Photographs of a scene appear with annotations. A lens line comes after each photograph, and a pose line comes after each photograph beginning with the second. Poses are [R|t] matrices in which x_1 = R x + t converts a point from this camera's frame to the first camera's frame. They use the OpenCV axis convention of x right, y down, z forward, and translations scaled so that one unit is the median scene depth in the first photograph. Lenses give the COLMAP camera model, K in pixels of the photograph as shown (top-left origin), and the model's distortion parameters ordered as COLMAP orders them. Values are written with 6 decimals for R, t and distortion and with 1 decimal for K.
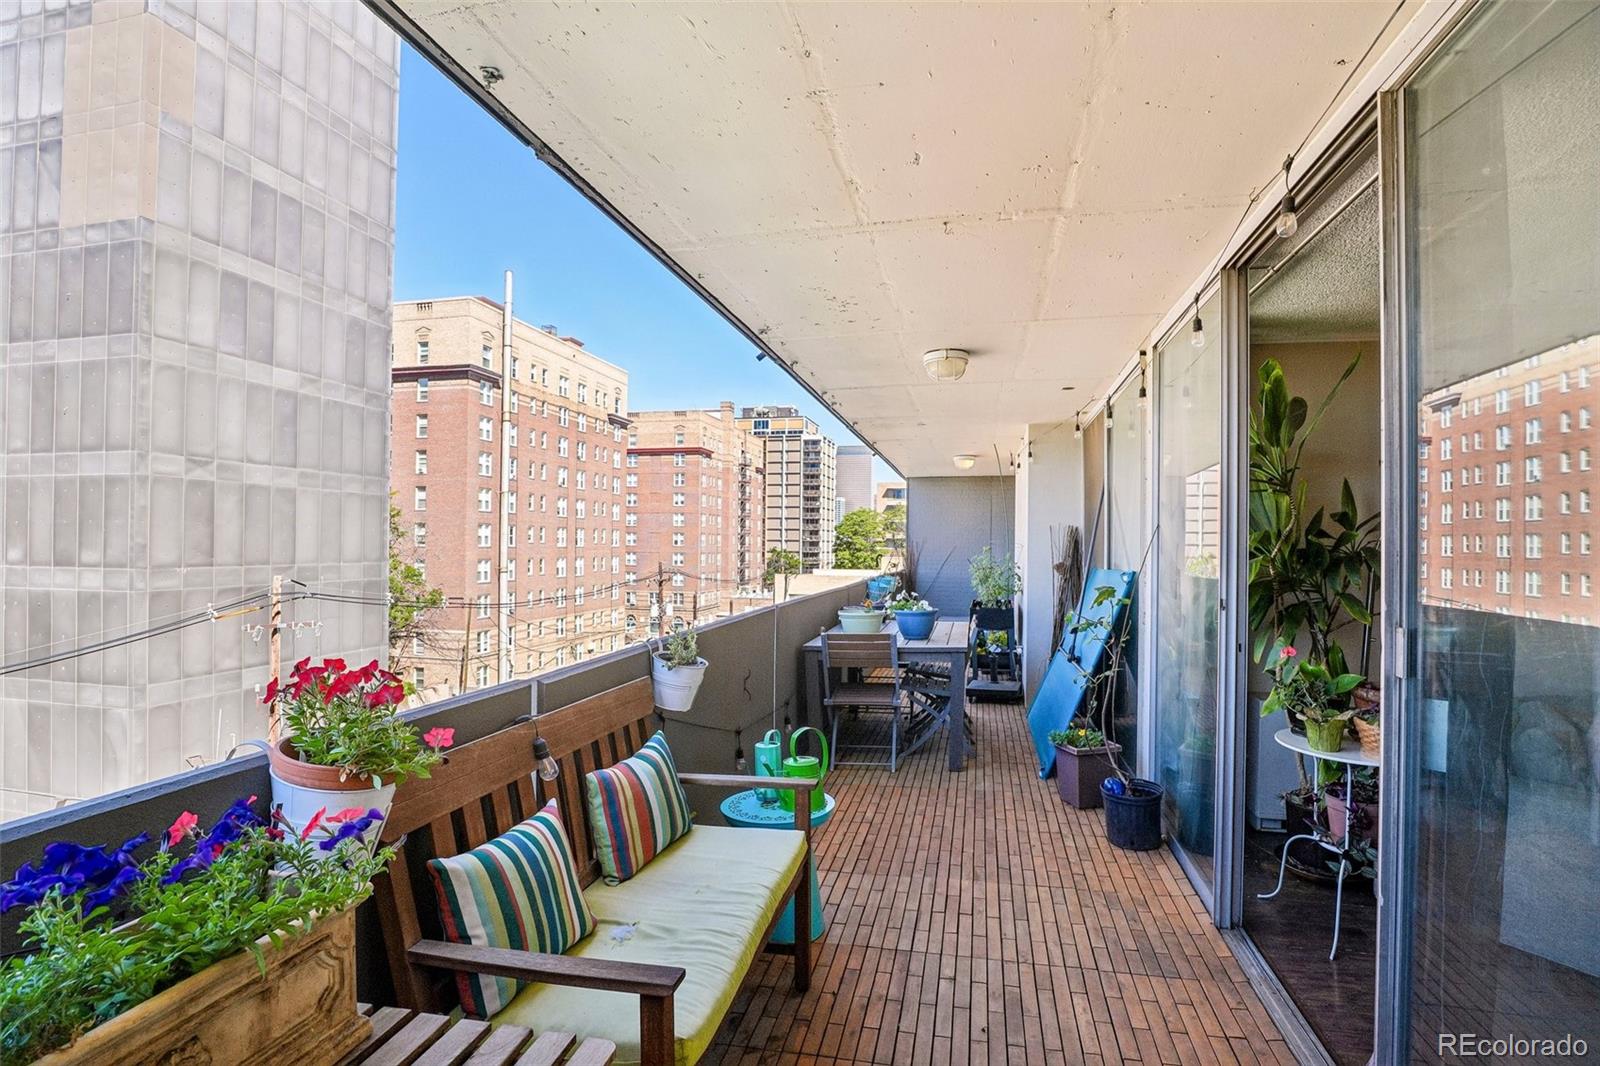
lens RADIAL K [[792.5, 0, 804.7], [0, 792.5, 536.3], [0, 0, 1]] dist [-0.044698, 0.010925]
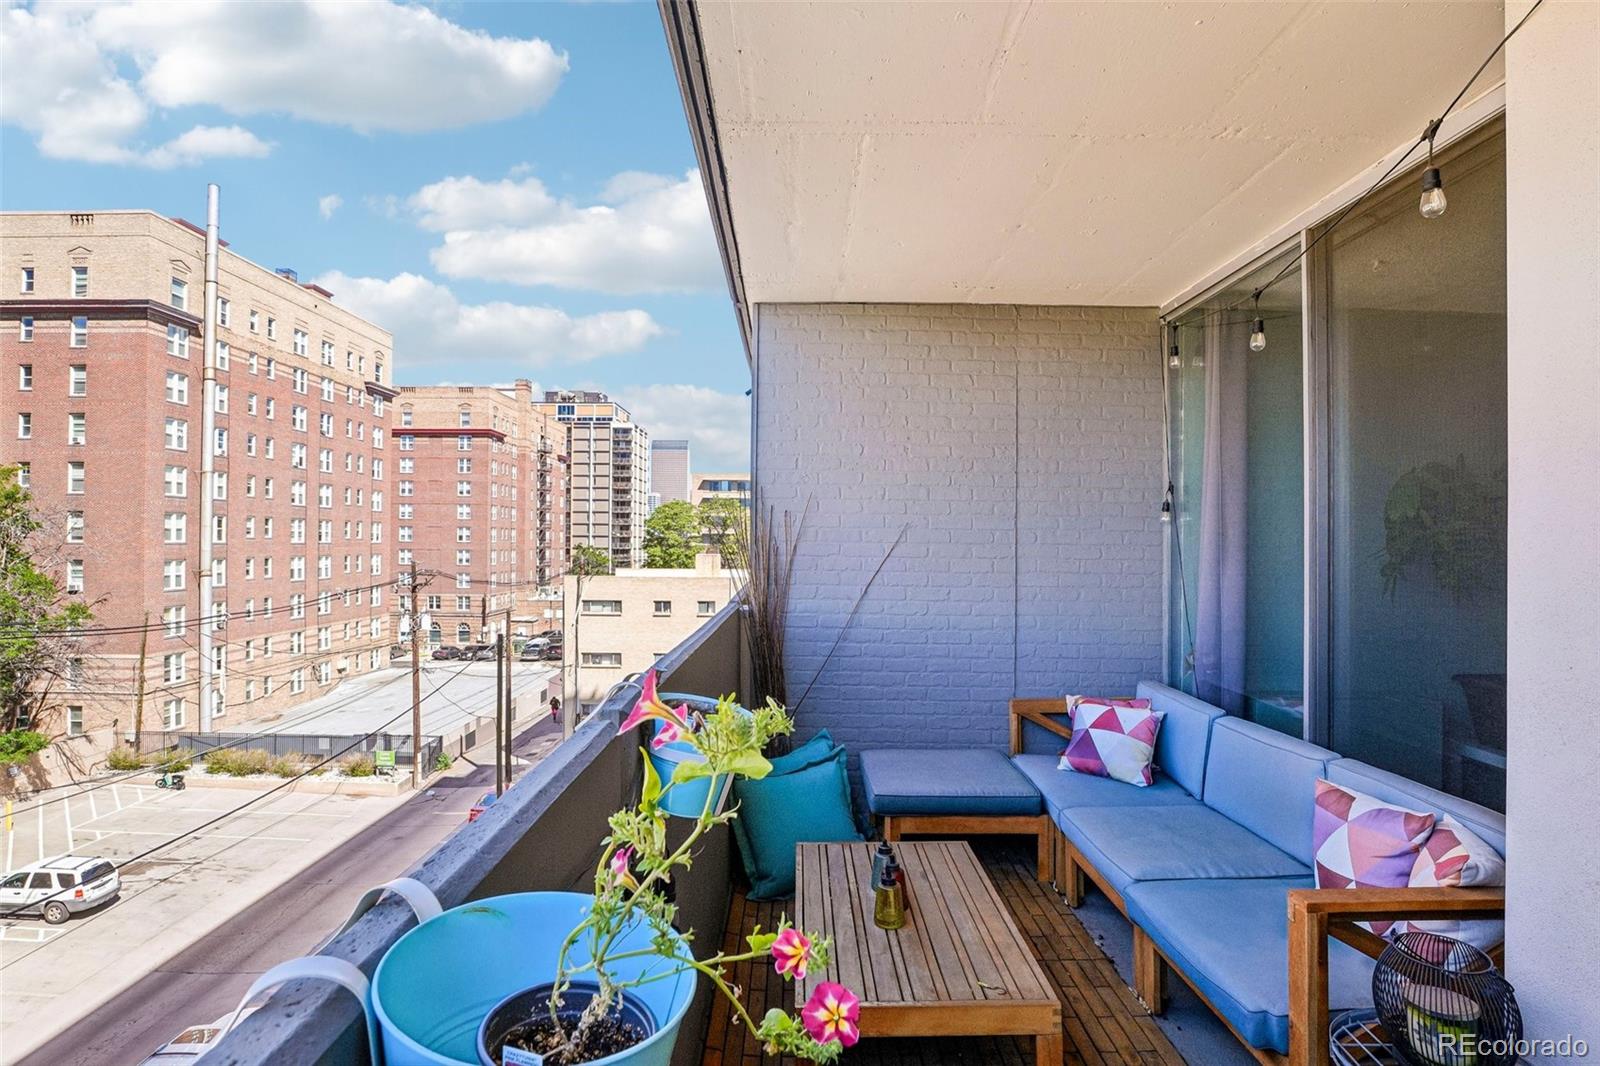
lens RADIAL K [[792.5, 0, 804.7], [0, 792.5, 536.3], [0, 0, 1]] dist [-0.044698, 0.010925]
pose [[0.973505, -0.000069, 0.228665, 0.011801], [-0.000982, 0.999989, 0.004484, 0.002296], [-0.228663, -0.004590, 0.973495, 0.104551]]
